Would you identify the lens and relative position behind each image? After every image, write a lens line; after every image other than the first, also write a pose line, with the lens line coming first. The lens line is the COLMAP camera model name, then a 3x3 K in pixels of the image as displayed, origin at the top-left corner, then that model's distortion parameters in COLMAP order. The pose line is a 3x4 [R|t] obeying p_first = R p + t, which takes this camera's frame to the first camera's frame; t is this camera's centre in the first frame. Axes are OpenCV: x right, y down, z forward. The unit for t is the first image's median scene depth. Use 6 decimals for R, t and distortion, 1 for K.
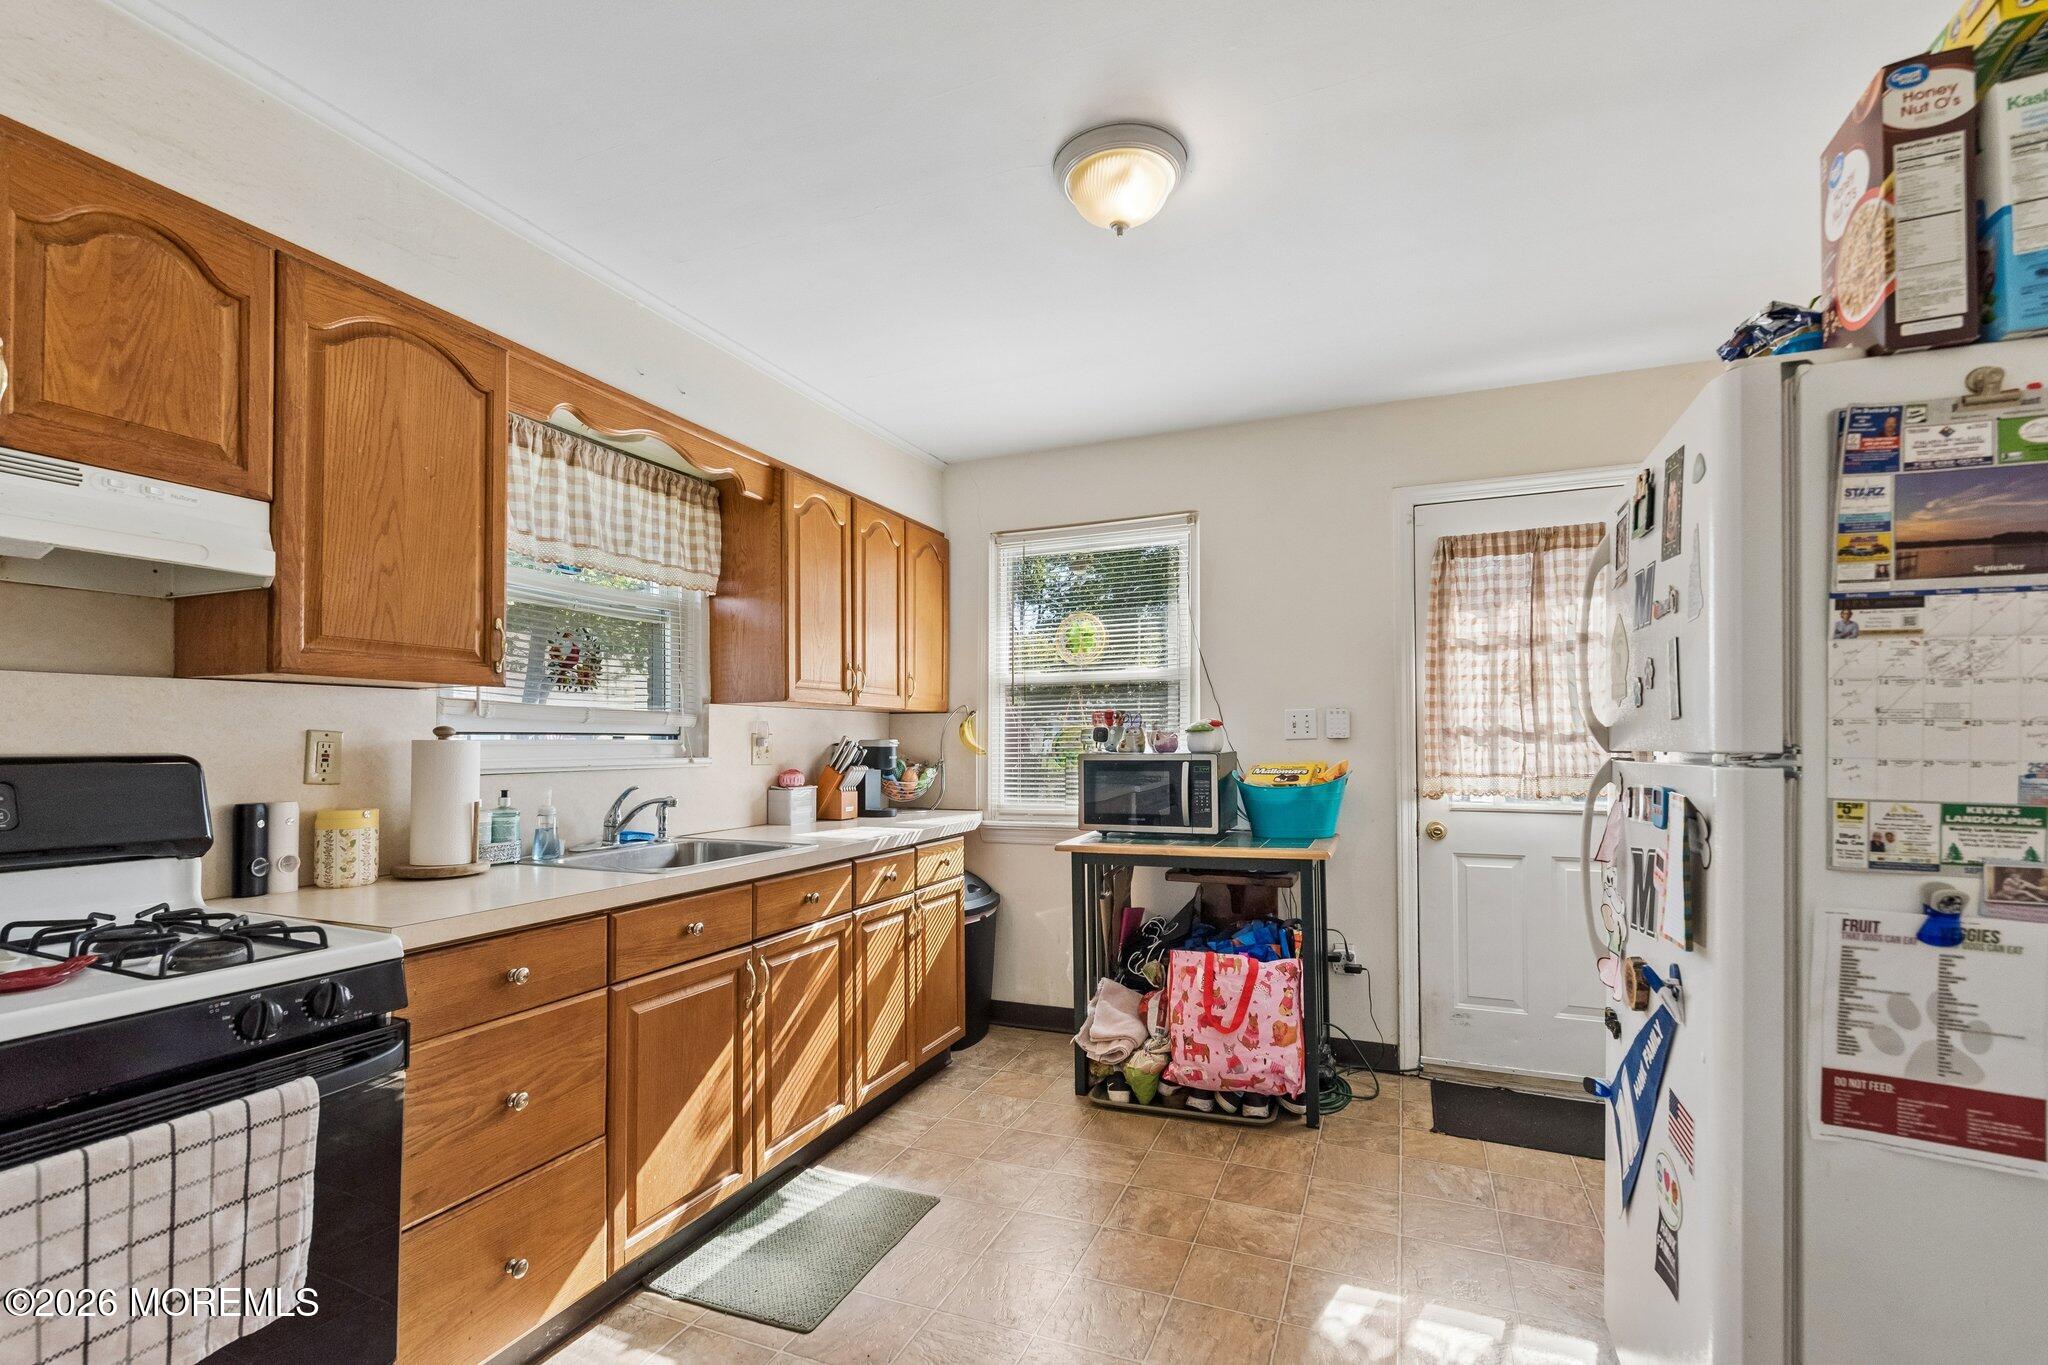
lens RADIAL K [[926.0, 0, 1027.4], [0, 926.0, 717.8], [0, 0, 1]] dist [0.000341, -0.000054]
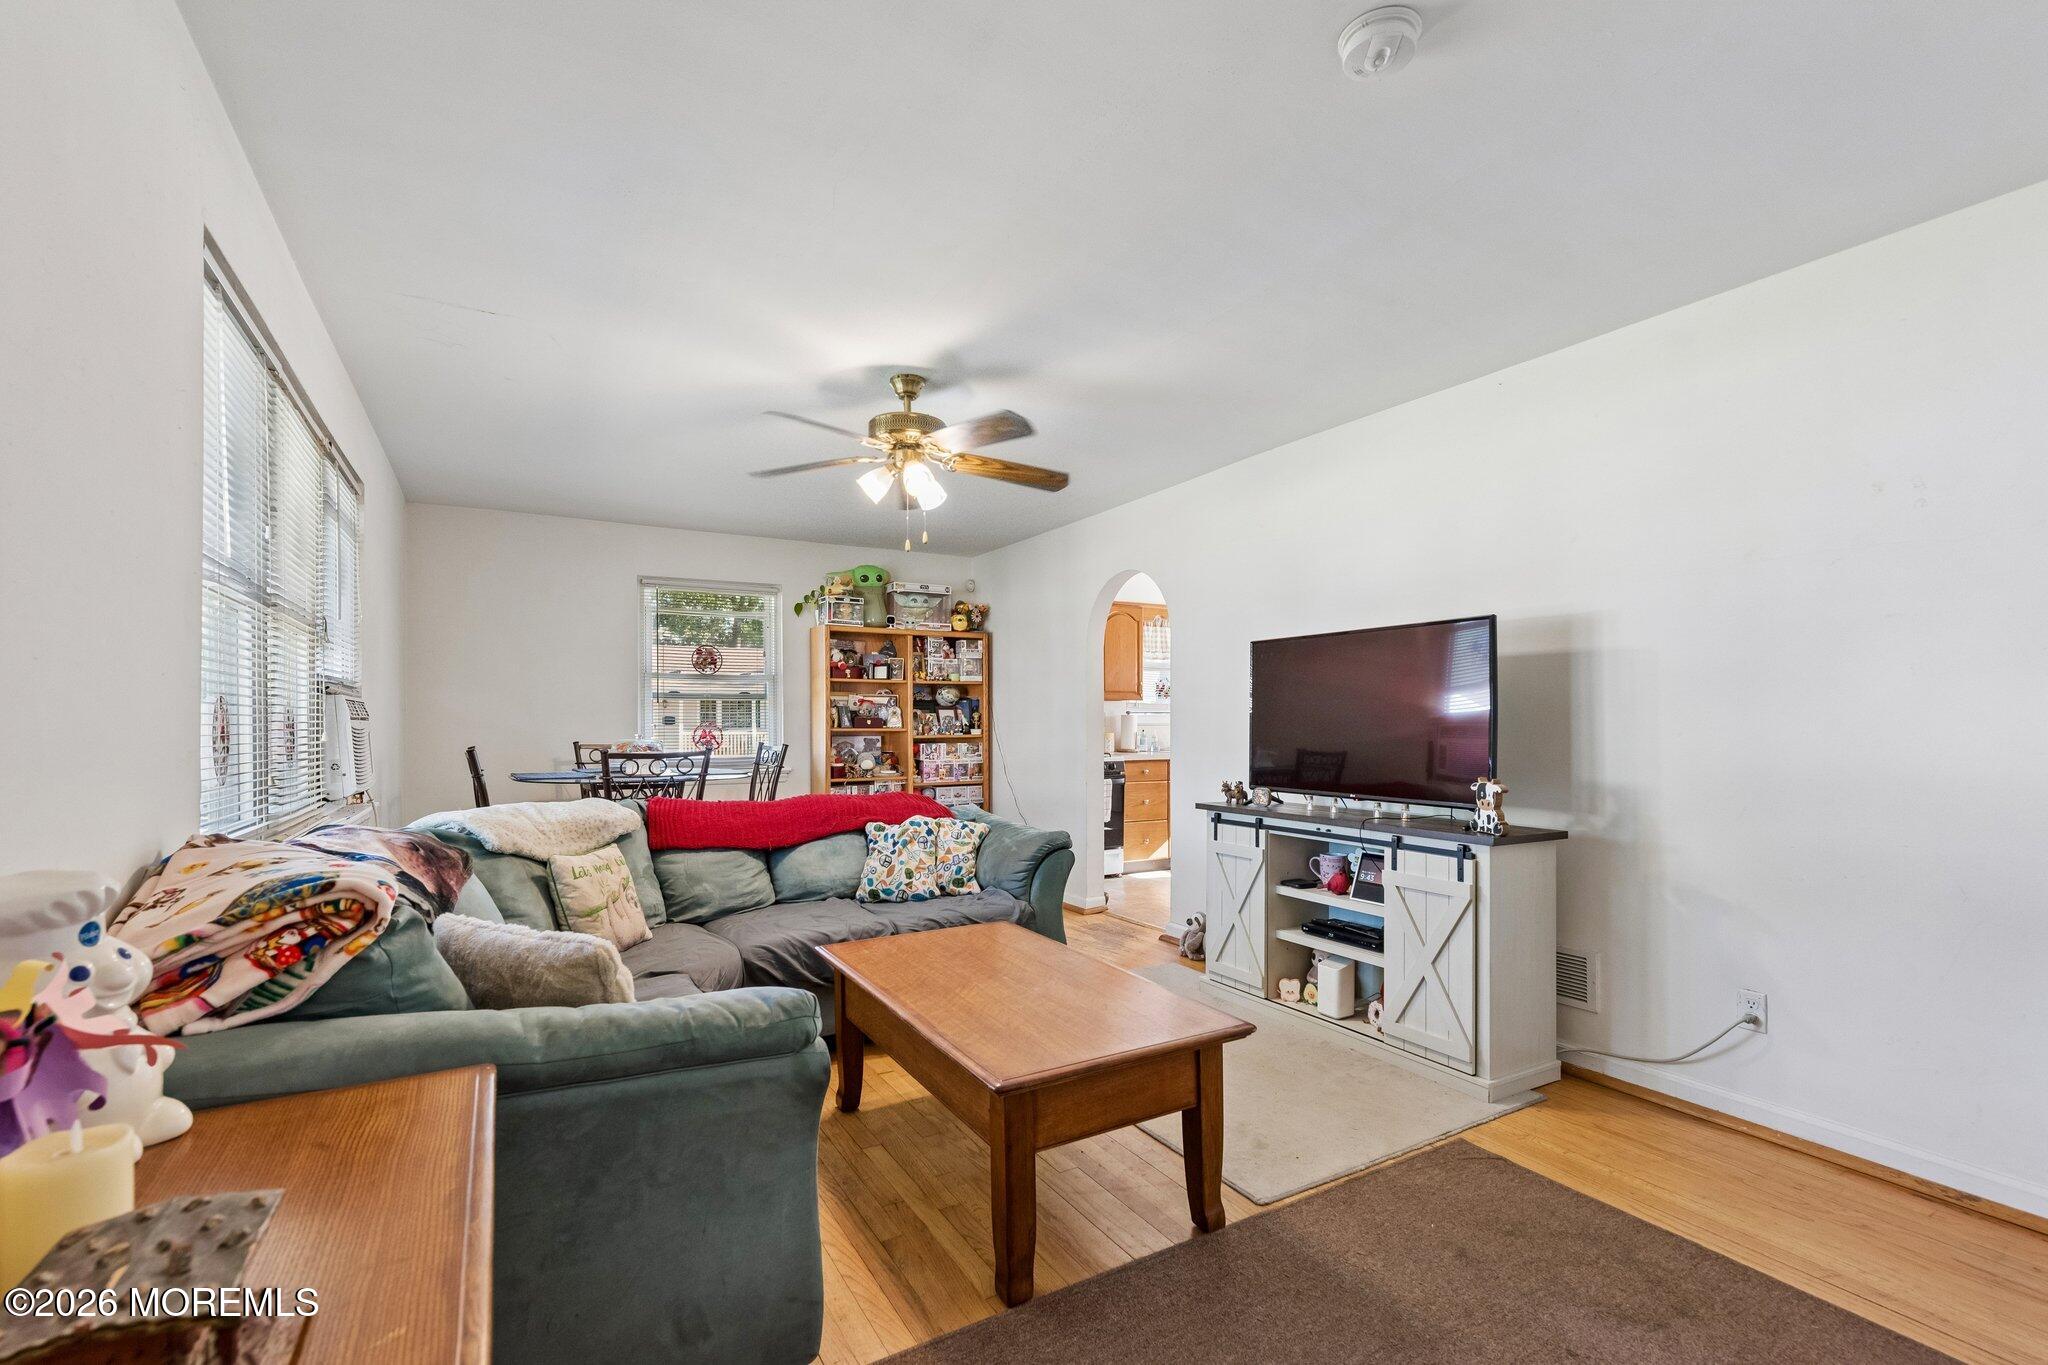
lens RADIAL K [[898.5, 0, 1023.4], [0, 898.5, 719.8], [0, 0, 1]] dist [0.000274, 0.000214]
pose [[0.791216, 0.001351, -0.611535, 0.962391], [0.015569, 0.999629, 0.022352, -0.035161], [0.611338, -0.027207, 0.790902, -1.637657]]
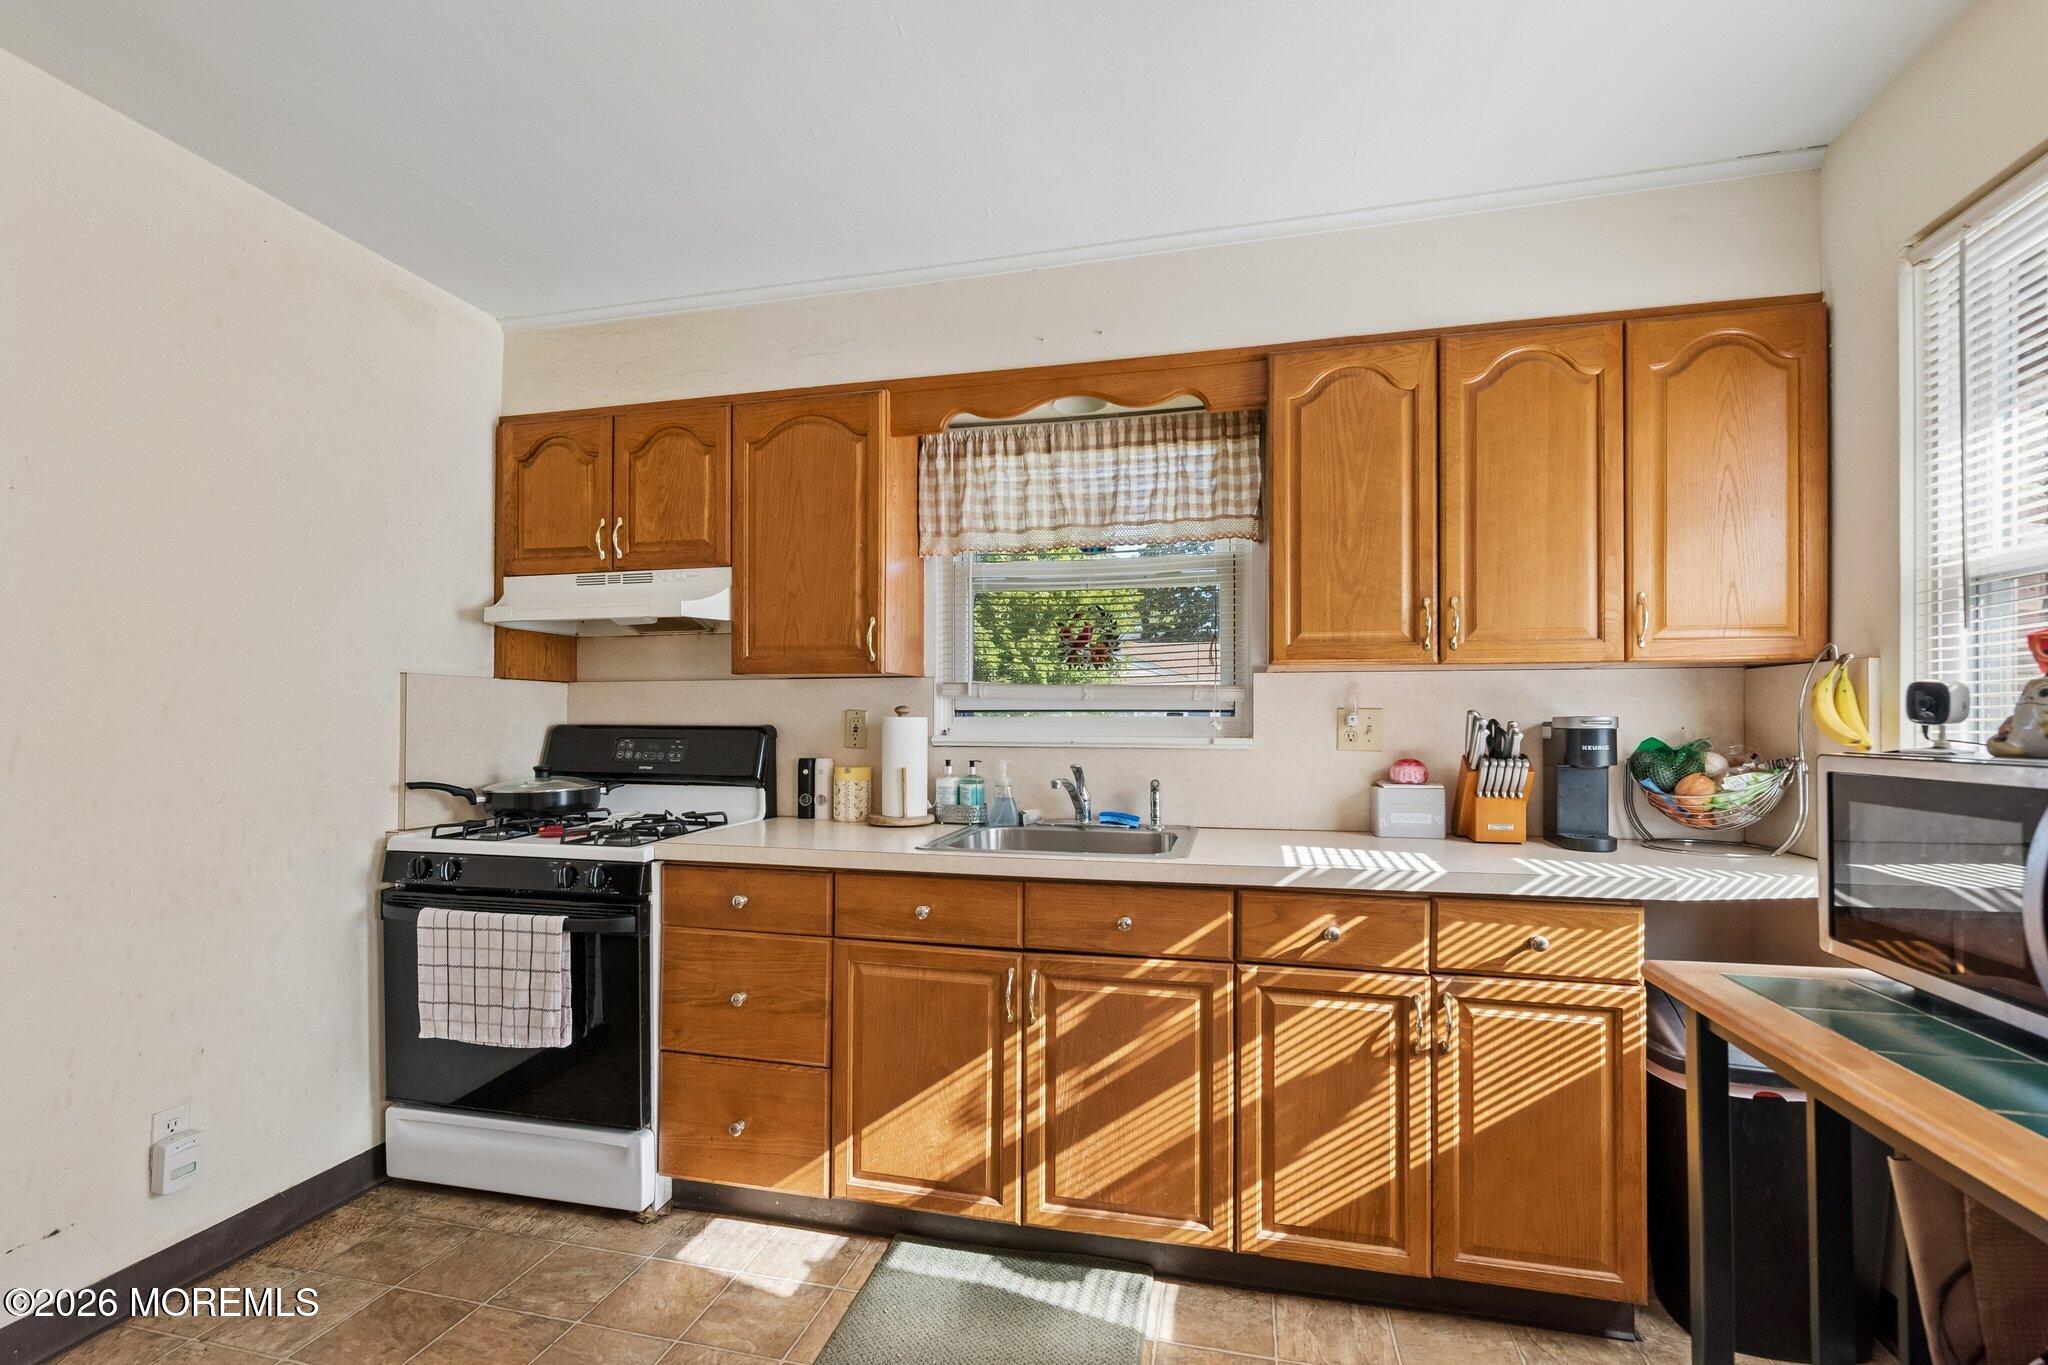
lens RADIAL K [[887.6, 0, 1024.6], [0, 887.6, 714.6], [0, 0, 1]] dist [-0.002419, 0.000223]
pose [[0.150559, -0.003700, -0.988594, 0.462855], [0.023374, 0.999727, -0.000181, 0.019695], [0.988325, -0.023080, 0.150605, 0.778437]]
